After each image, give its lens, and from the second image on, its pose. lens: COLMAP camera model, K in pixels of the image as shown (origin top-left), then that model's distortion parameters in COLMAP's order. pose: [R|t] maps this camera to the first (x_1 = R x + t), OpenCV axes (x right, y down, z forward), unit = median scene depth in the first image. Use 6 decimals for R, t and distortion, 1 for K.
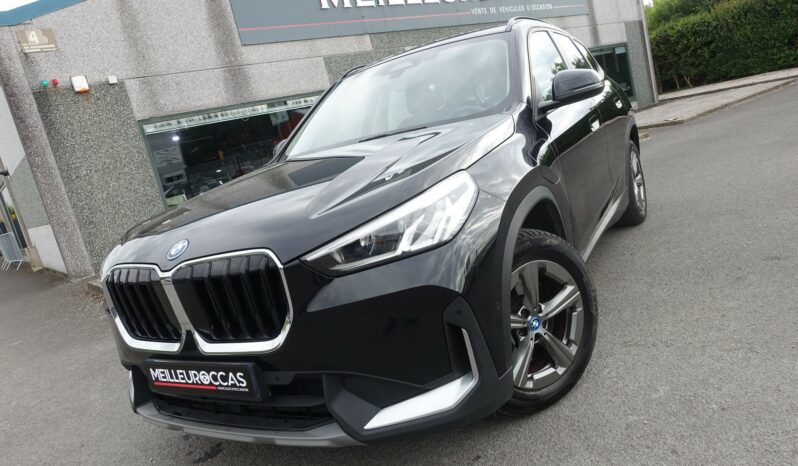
lens RADIAL K [[568.0, 0, 387.8], [0, 568.0, 244.7], [0, 0, 1]] dist [-0.003134, -0.001235]
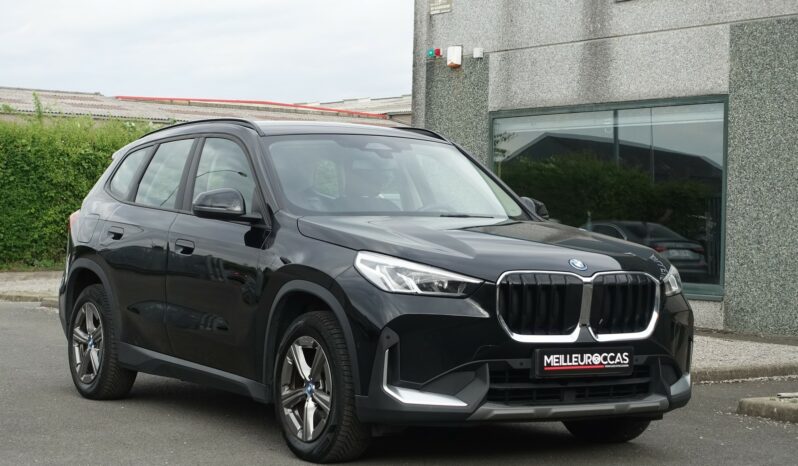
lens RADIAL K [[1747.6, 0, 399.0], [0, 1747.6, 233.0], [0, 0, 1]] dist [-0.043860, -0.142246]
pose [[0.445466, 0.219119, 0.868071, -4.348673], [0.050826, 0.961835, -0.268869, 1.073099], [-0.893855, 0.163892, 0.417328, -0.387475]]
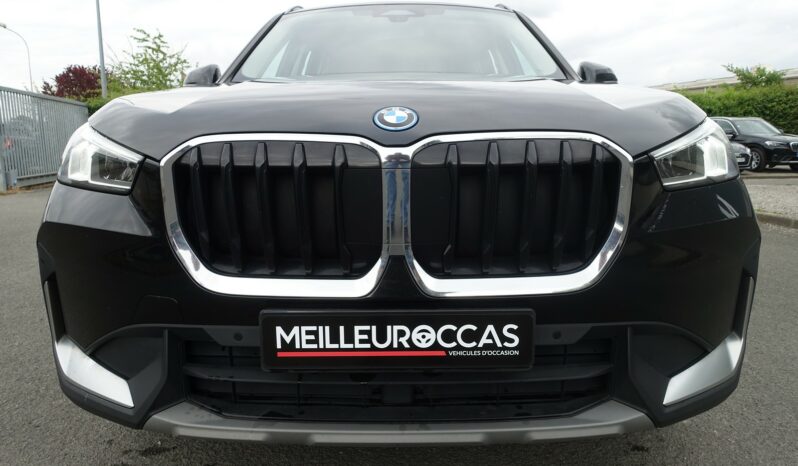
lens RADIAL K [[568.0, 0, 387.8], [0, 568.0, 244.7], [0, 0, 1]] dist [-0.003134, -0.001235]
pose [[0.839426, 0.121900, 0.529627, -0.696649], [-0.080576, 0.991665, -0.100535, 0.206422], [-0.537468, 0.041716, 0.842251, 0.527902]]
